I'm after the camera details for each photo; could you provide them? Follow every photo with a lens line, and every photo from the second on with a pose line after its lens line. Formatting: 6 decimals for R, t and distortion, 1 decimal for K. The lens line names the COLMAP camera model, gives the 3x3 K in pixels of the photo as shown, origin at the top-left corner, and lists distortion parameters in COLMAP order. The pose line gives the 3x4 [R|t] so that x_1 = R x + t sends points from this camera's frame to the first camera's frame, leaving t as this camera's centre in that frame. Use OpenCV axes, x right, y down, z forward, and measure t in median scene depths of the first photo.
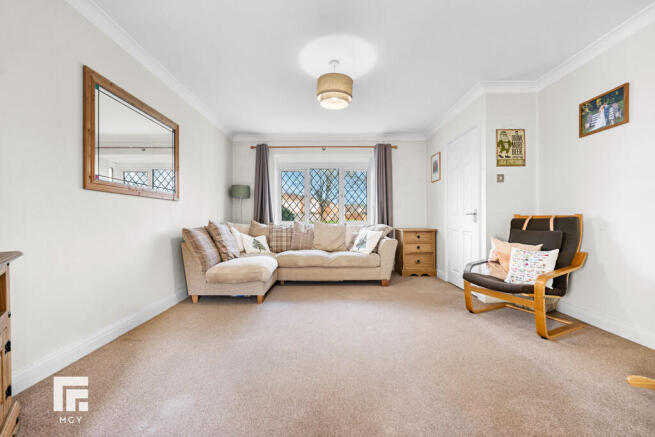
lens RADIAL K [[263.6, 0, 324.1], [0, 263.6, 221.9], [0, 0, 1]] dist [0.000609, -0.000071]
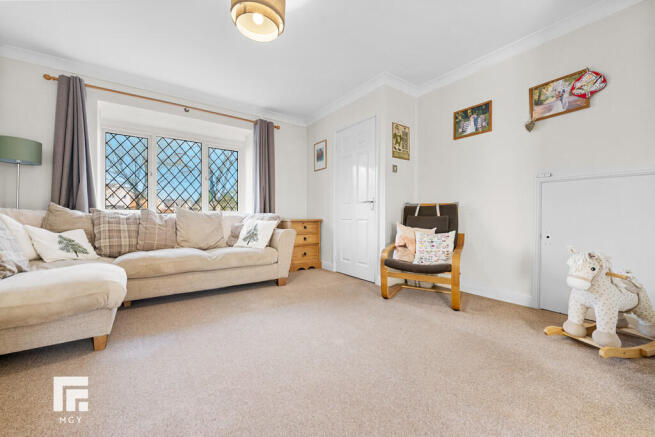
lens RADIAL K [[265.0, 0, 327.5], [0, 265.0, 218.5], [0, 0, 1]] dist [0.000339, -0.000256]
pose [[0.812425, 0.002166, 0.583061, -0.170759], [-0.001244, 0.999997, -0.001981, 0.037094], [-0.583064, 0.000884, 0.812426, 0.268402]]
